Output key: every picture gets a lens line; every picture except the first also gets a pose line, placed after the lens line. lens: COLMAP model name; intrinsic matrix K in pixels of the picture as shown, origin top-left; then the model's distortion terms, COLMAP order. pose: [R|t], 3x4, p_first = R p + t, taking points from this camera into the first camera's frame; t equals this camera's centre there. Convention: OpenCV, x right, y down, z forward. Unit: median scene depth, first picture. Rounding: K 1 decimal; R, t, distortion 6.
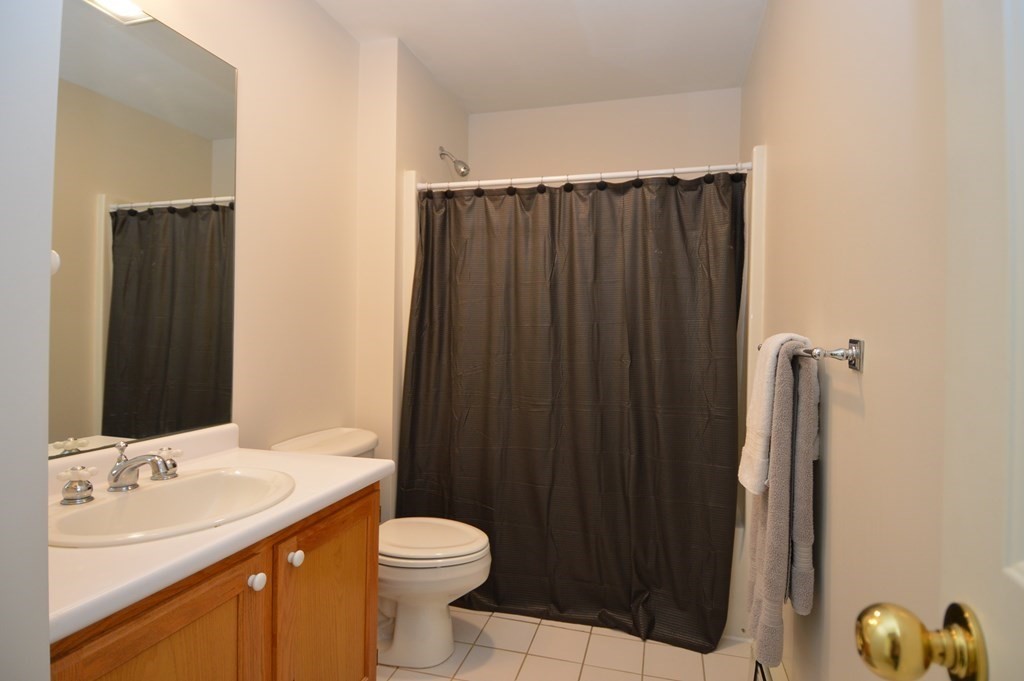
lens RADIAL K [[535.3, 0, 512.5], [0, 535.3, 338.4], [0, 0, 1]] dist [0.031099, -0.033649]
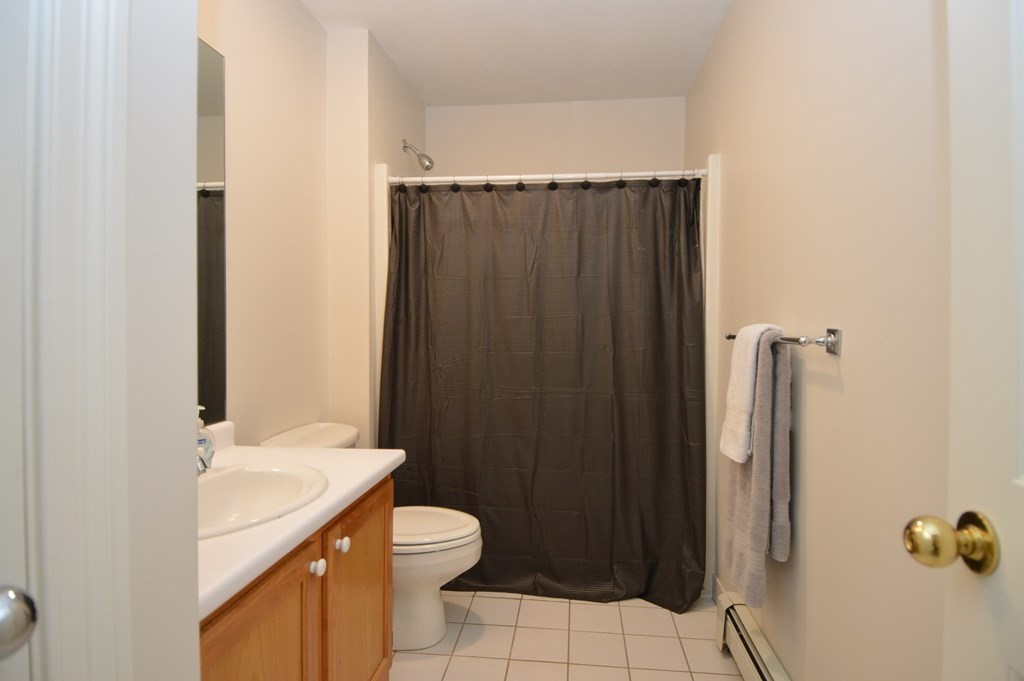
lens RADIAL K [[535.3, 0, 517.9], [0, 535.3, 340.3], [0, 0, 1]] dist [0.031099, -0.033649]
pose [[0.987437, -0.015223, 0.157276, -0.135565], [0.012053, 0.999705, 0.021091, -0.002752], [-0.157551, -0.018930, 0.987329, -0.042691]]
